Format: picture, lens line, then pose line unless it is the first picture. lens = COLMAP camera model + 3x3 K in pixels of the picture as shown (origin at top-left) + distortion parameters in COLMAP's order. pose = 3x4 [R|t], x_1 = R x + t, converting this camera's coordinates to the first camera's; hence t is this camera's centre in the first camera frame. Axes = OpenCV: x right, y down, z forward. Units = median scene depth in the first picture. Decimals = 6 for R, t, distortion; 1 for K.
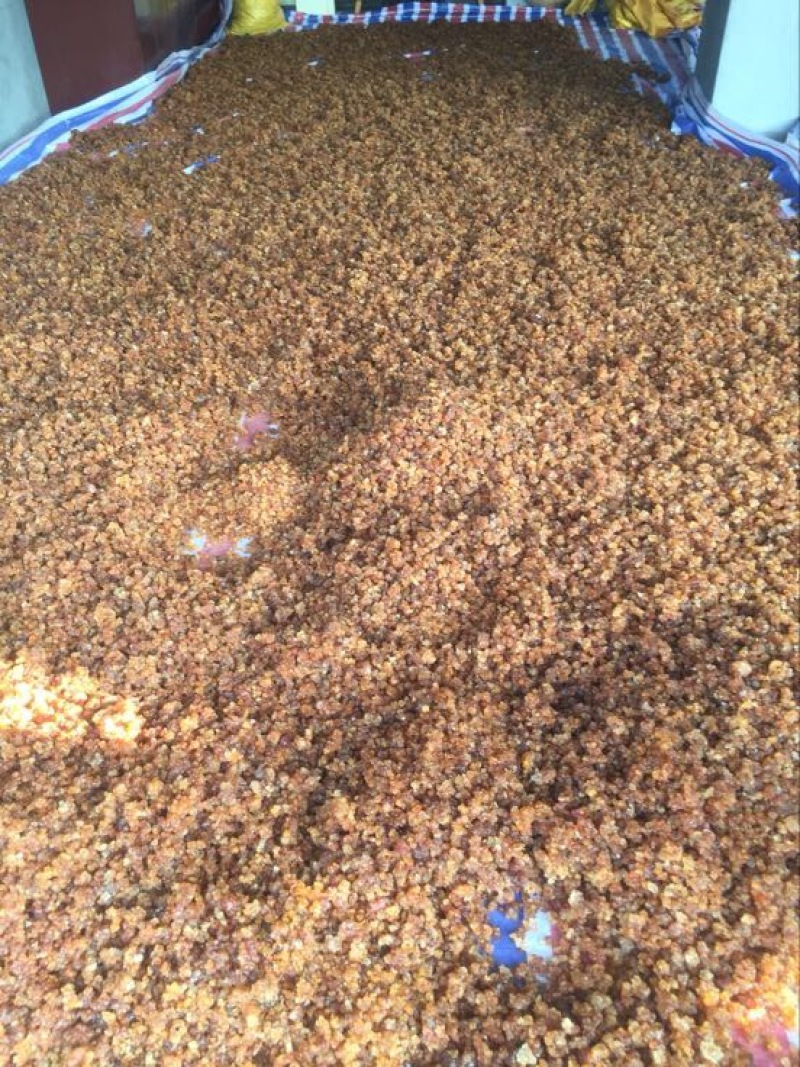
lens RADIAL K [[895.7, 0, 400.0], [0, 895.7, 533.5], [0, 0, 1]] dist [-0.001782, -0.005202]
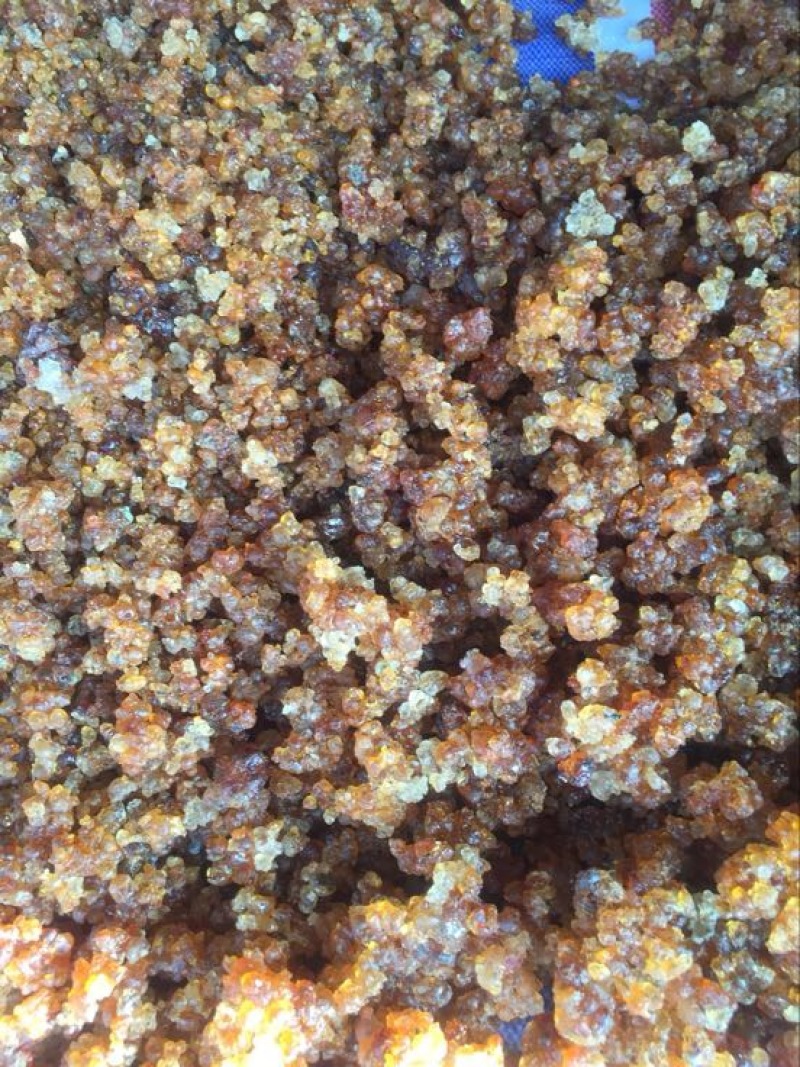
lens RADIAL K [[895.7, 0, 400.0], [0, 895.7, 533.5], [0, 0, 1]] dist [-0.001782, -0.005202]
pose [[0.995433, -0.051331, -0.080491, 0.078048], [0.087171, 0.832485, 0.547146, 0.456977], [0.038922, -0.551664, 0.833158, 0.560294]]
